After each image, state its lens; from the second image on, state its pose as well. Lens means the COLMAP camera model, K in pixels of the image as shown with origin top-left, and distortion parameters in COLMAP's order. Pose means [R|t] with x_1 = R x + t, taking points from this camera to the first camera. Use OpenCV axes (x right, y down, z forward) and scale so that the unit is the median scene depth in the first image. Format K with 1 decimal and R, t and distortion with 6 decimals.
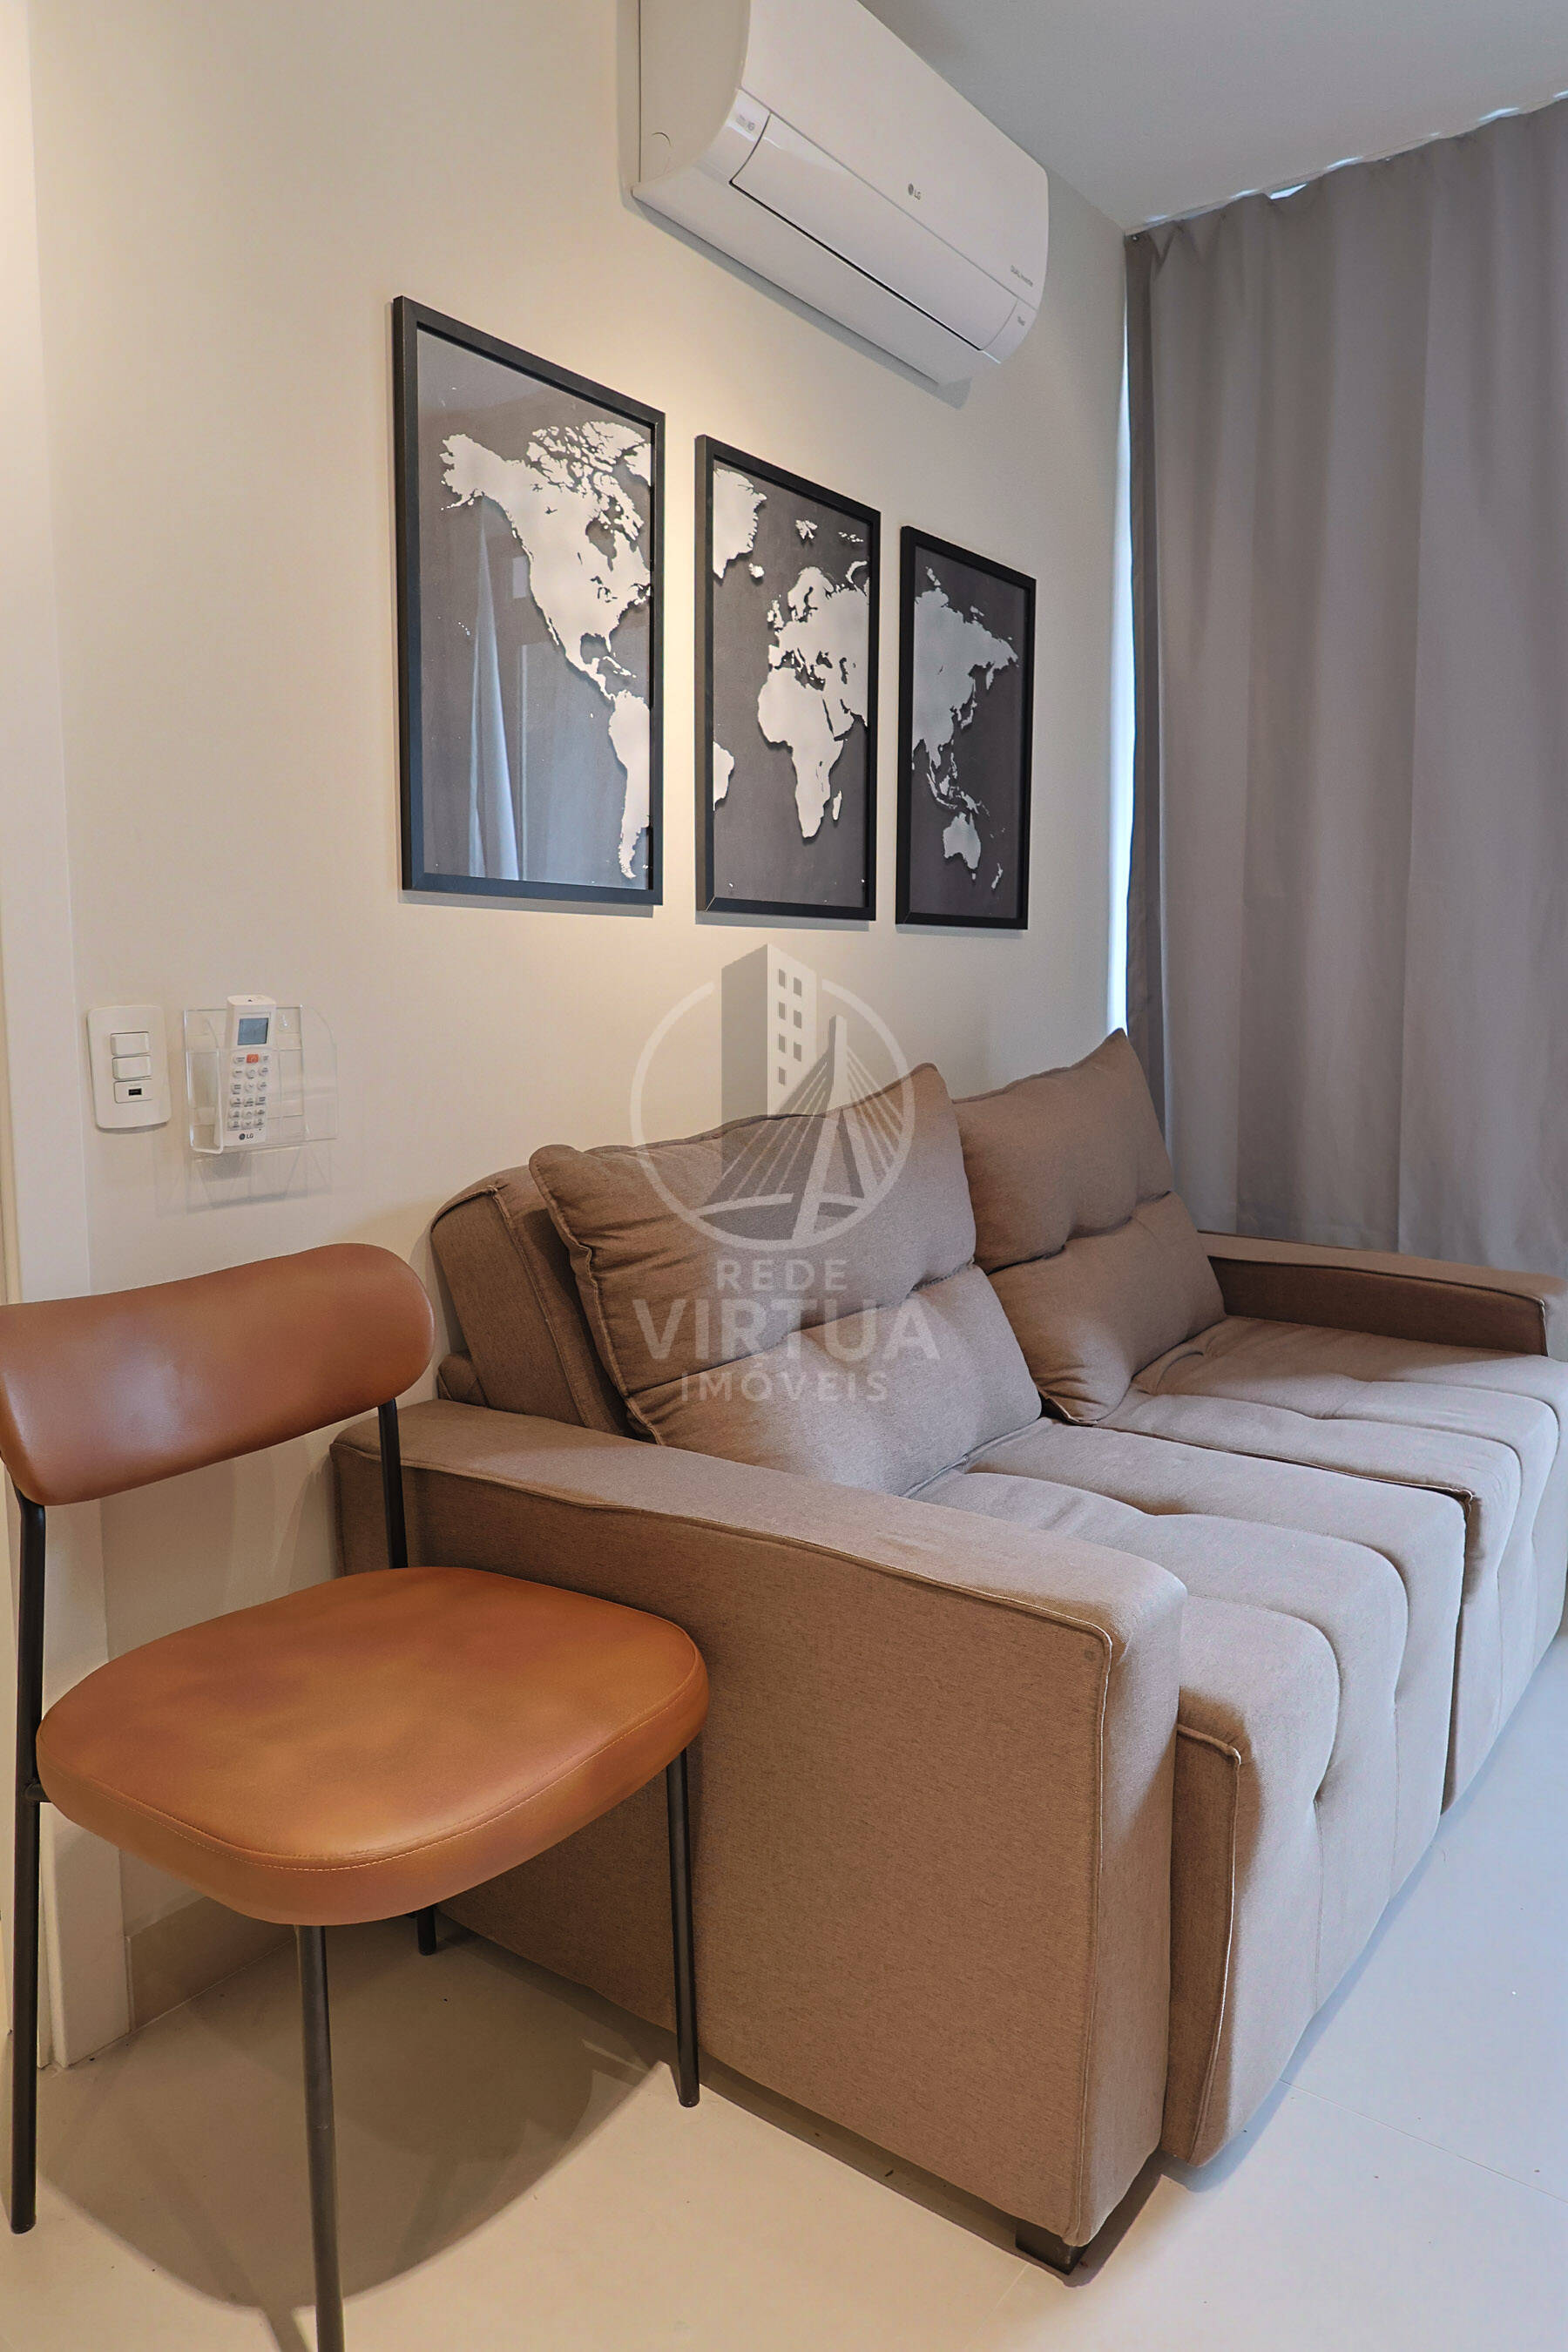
lens RADIAL K [[1561.4, 0, 785.6], [0, 1561.4, 1184.9], [0, 0, 1]] dist [-0.002021, -0.002152]
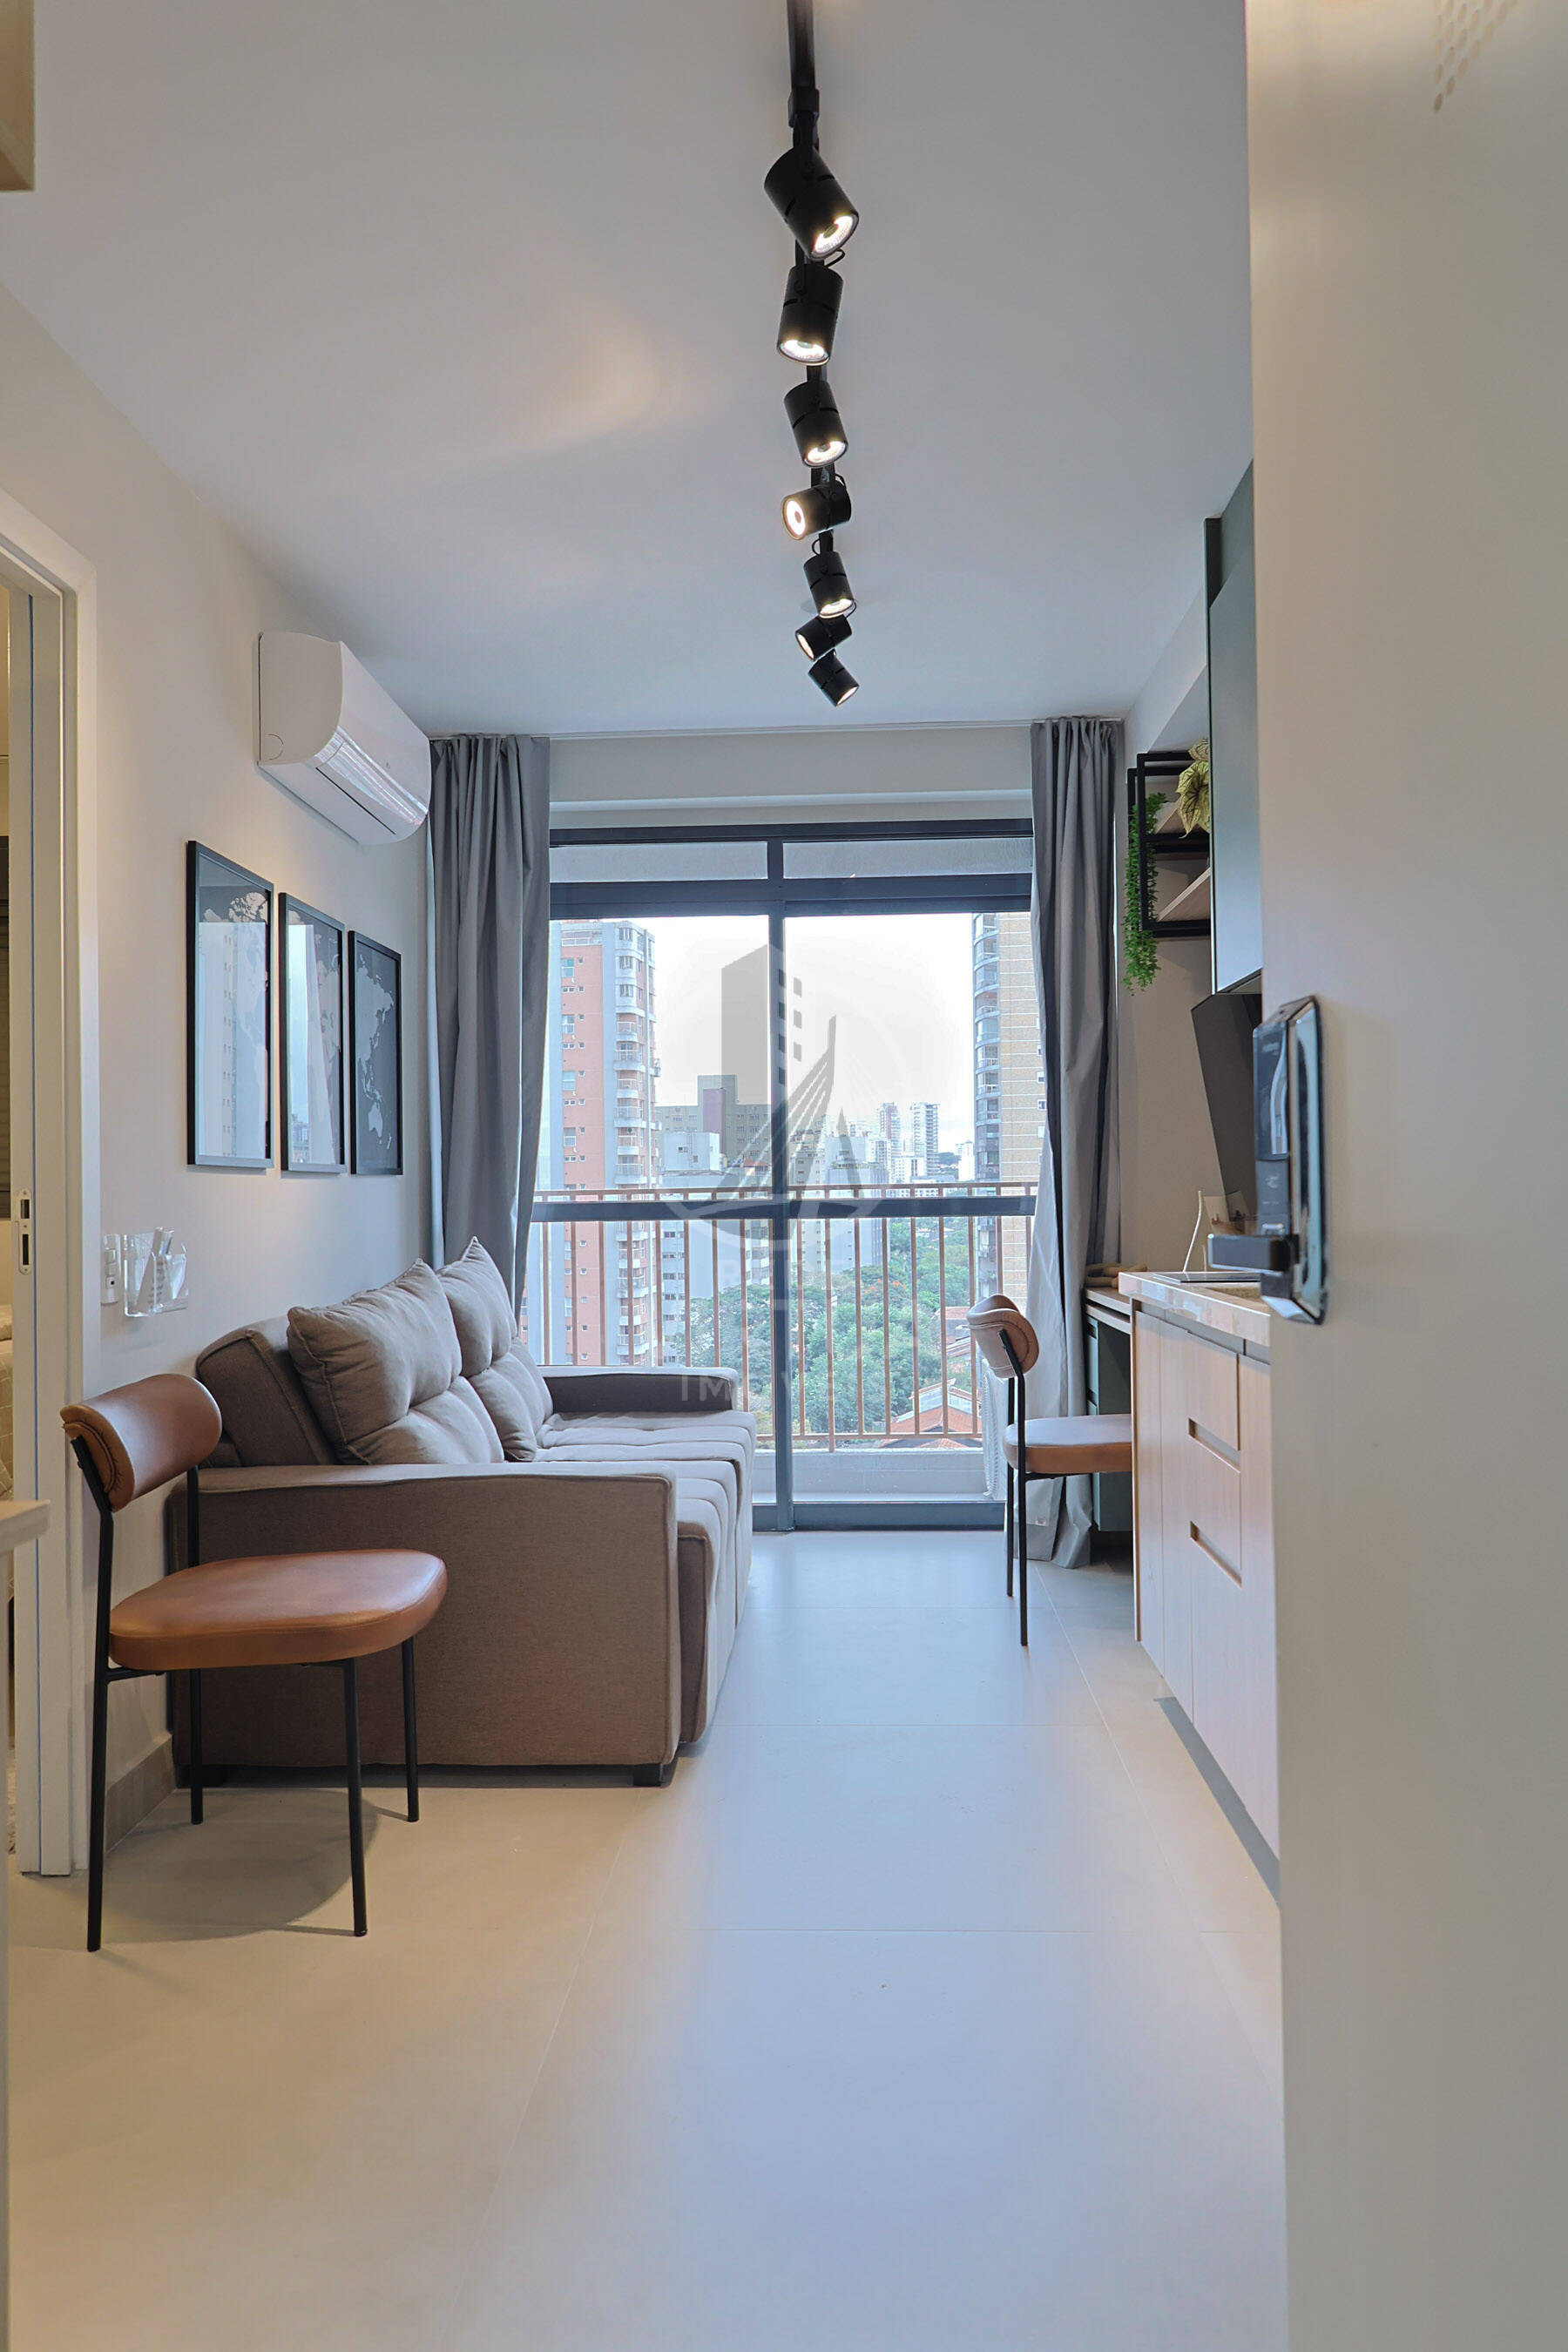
lens RADIAL K [[1561.4, 0, 785.6], [0, 1561.4, 1184.9], [0, 0, 1]] dist [-0.002021, -0.002152]
pose [[0.825823, -0.010887, 0.563824, -0.666073], [0.089350, 0.989710, -0.111759, 0.082918], [-0.556806, 0.142671, 0.818298, -0.759610]]
